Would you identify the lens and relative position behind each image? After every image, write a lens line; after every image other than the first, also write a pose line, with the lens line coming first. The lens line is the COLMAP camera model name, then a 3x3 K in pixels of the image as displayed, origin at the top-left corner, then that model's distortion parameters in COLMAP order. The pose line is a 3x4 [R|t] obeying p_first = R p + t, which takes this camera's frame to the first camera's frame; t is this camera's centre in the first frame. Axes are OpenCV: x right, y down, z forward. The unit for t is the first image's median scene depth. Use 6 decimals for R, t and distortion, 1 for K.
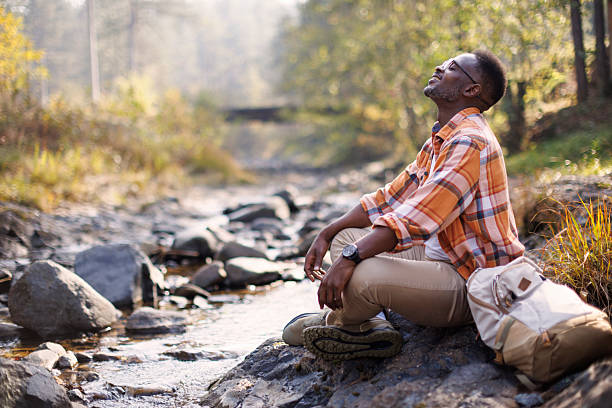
lens RADIAL K [[908.4, 0, 306.0], [0, 908.4, 204.0], [0, 0, 1]] dist [-0.152485, 0.291717]
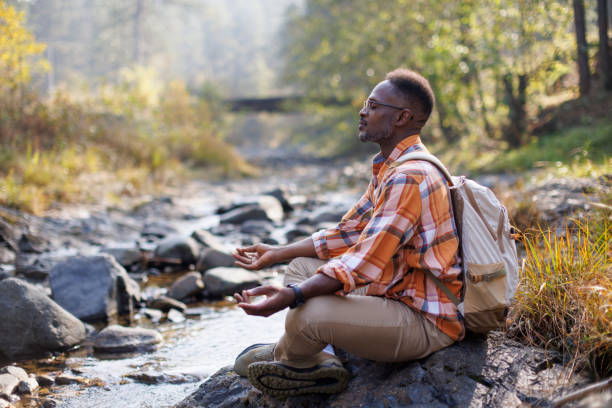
lens RADIAL K [[908.4, 0, 306.0], [0, 908.4, 204.0], [0, 0, 1]] dist [-0.152485, 0.291717]
pose [[0.999942, -0.002634, -0.010444, 0.022175], [0.002777, 0.999901, 0.013781, -0.016044], [0.010407, -0.013809, 0.999850, 0.004920]]
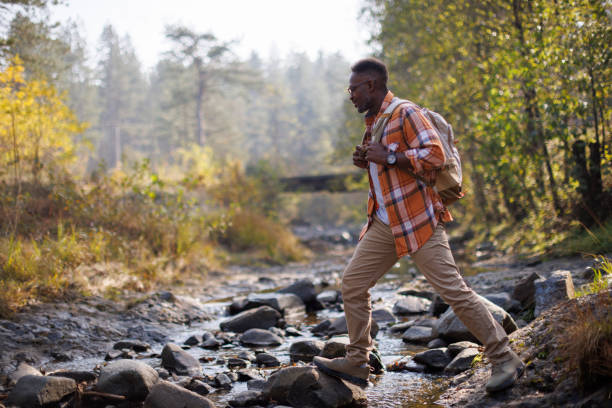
lens RADIAL K [[903.0, 0, 292.3], [0, 903.0, 203.8], [0, 0, 1]] dist [-0.161154, 0.074784]
pose [[0.994505, -0.017656, -0.103185, 0.068166], [0.010190, 0.997321, -0.072438, -0.035076], [0.104188, 0.070988, 0.992021, 0.225599]]
